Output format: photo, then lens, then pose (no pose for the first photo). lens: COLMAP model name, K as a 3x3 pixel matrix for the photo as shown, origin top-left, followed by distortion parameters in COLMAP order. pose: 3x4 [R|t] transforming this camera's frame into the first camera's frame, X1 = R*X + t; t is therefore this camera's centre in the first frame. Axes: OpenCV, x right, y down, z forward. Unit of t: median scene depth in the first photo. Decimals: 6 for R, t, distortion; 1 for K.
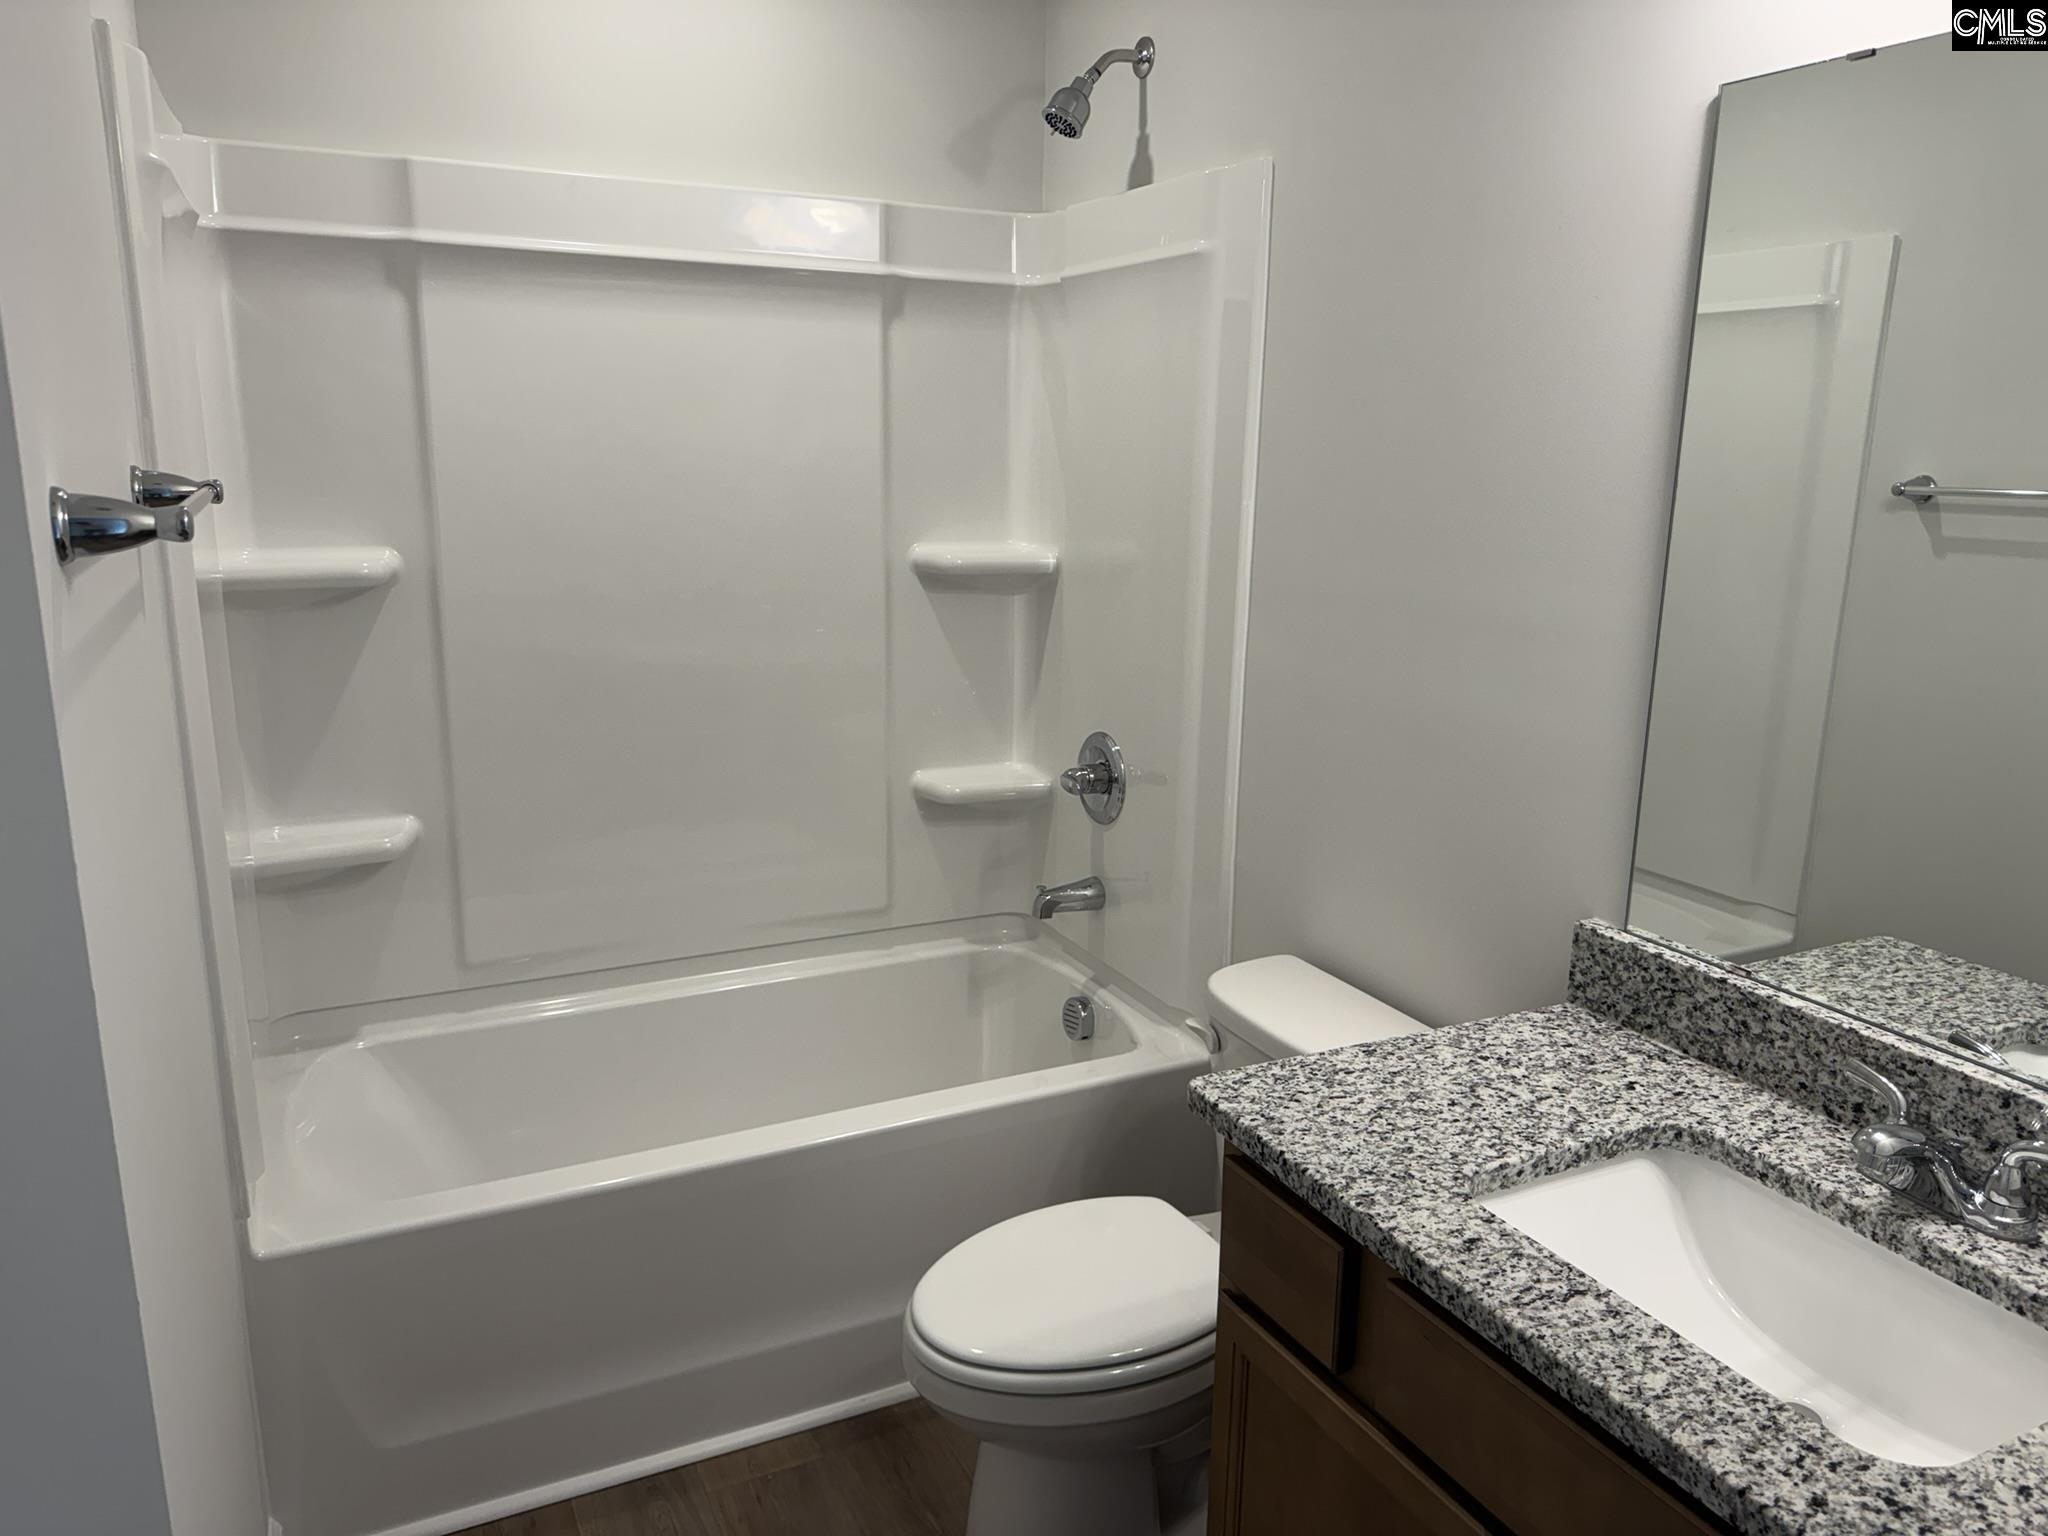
lens RADIAL K [[1468.2, 0, 1024.0], [0, 1468.2, 768.0], [0, 0, 1]] dist [-0.004244, -0.002709]
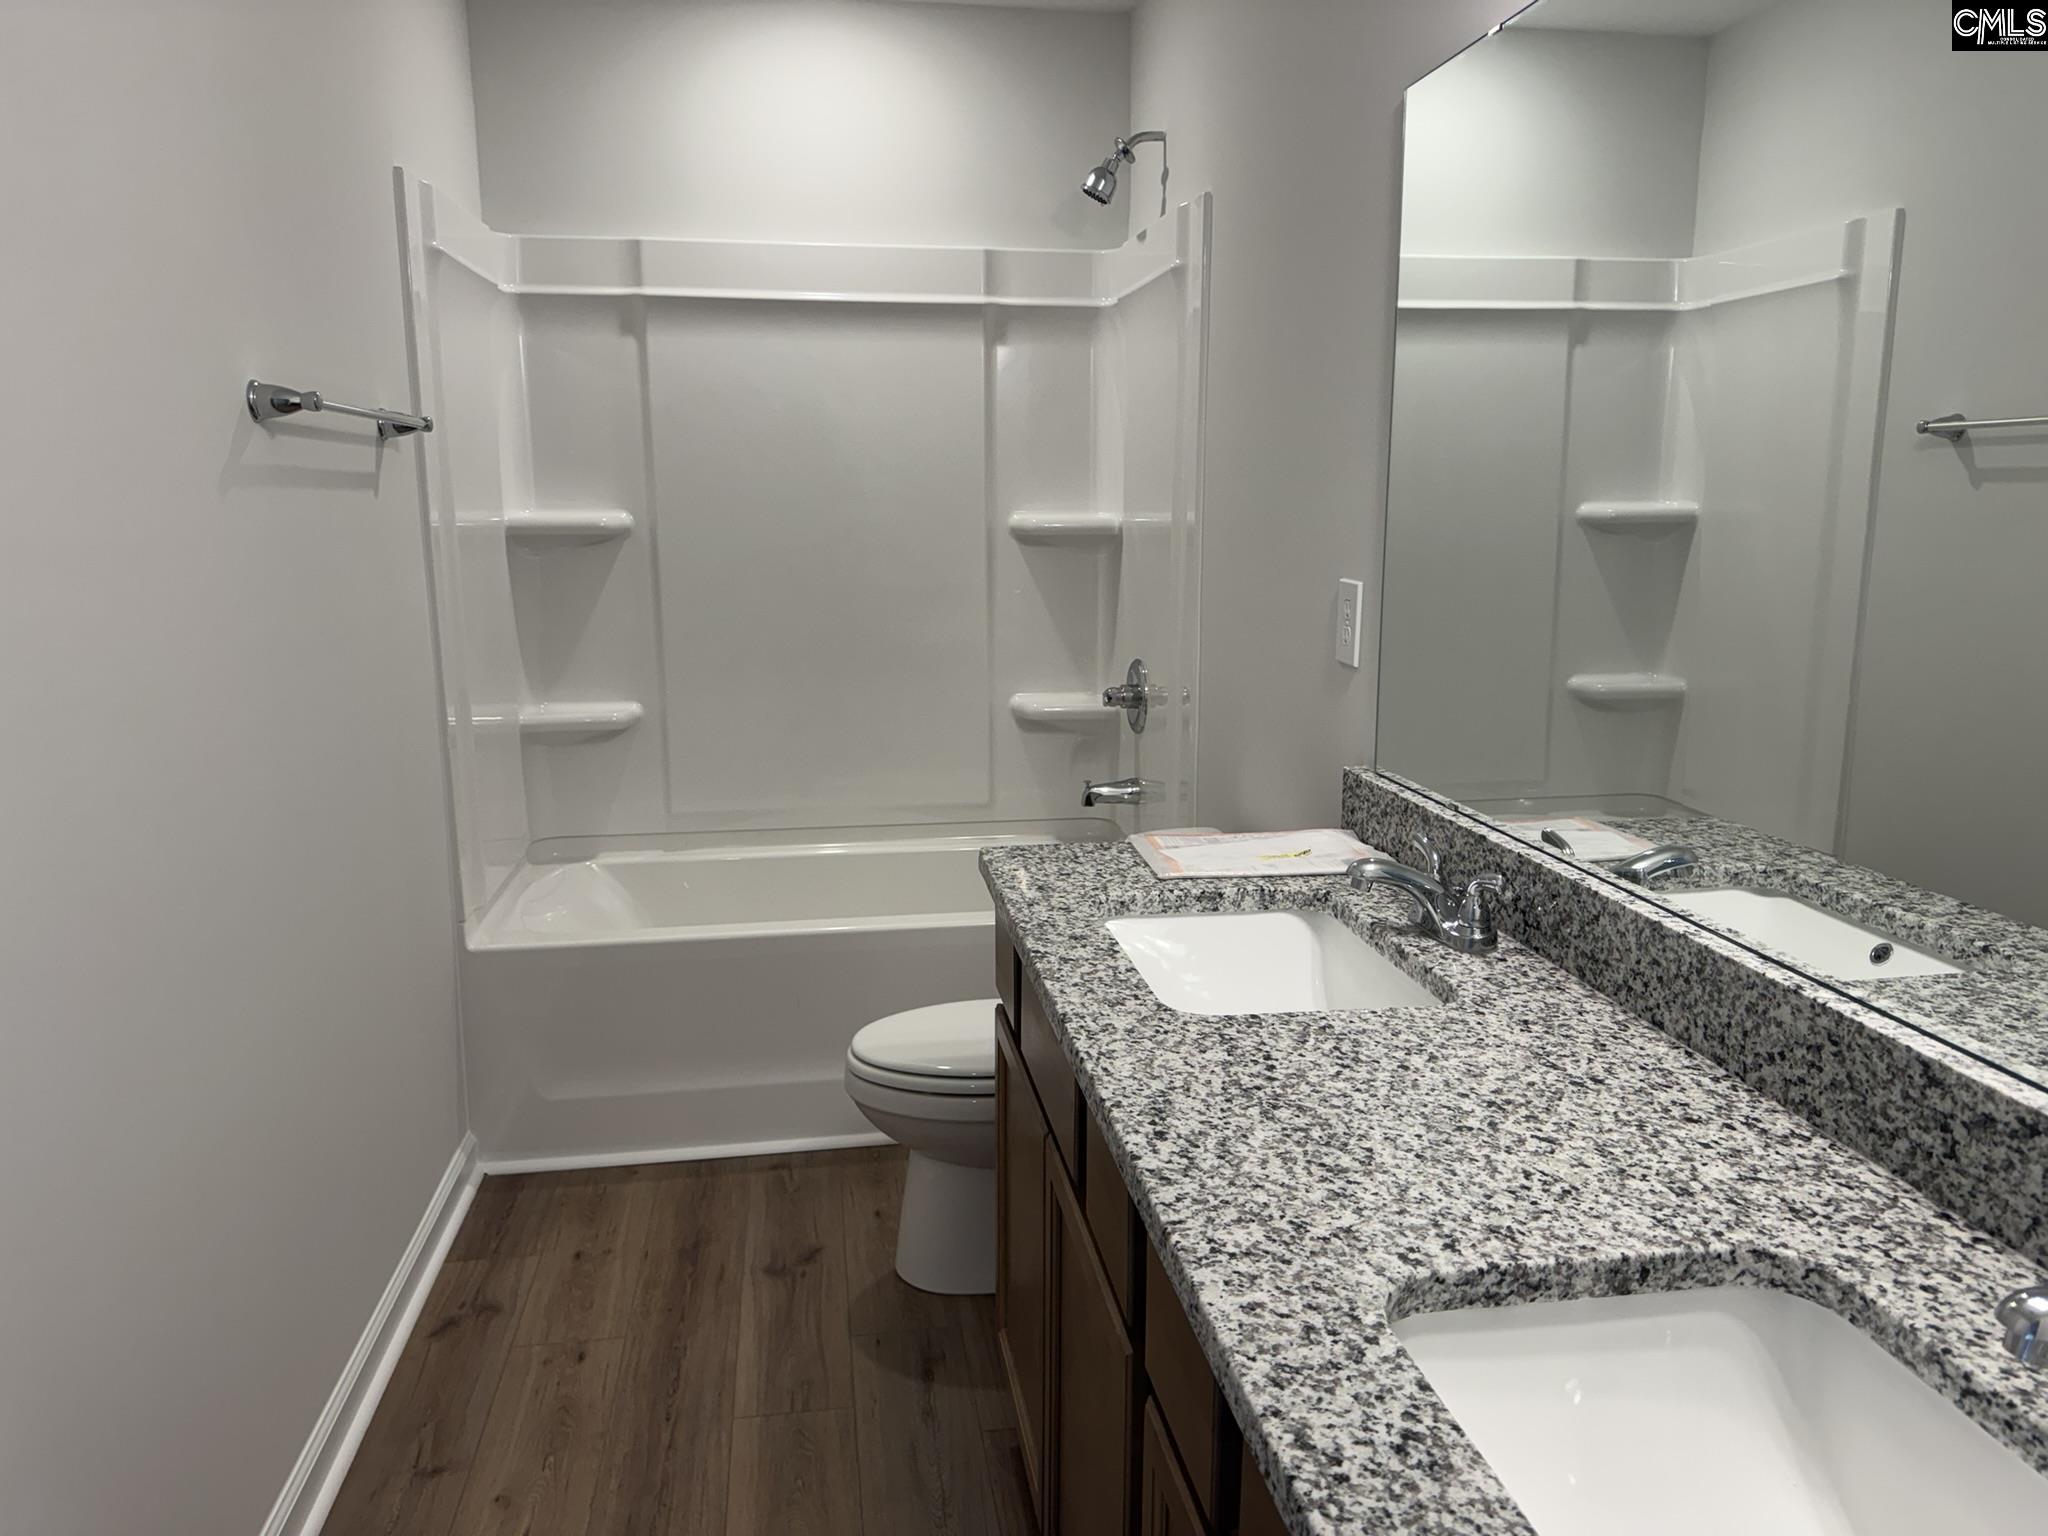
lens RADIAL K [[1425.3, 0, 1024.0], [0, 1425.3, 768.0], [0, 0, 1]] dist [0.019233, -0.001076]
pose [[0.949839, 0.041843, -0.309928, 0.370050], [-0.052390, 0.998294, -0.025784, 0.114553], [0.308320, 0.040728, 0.950410, -0.192887]]
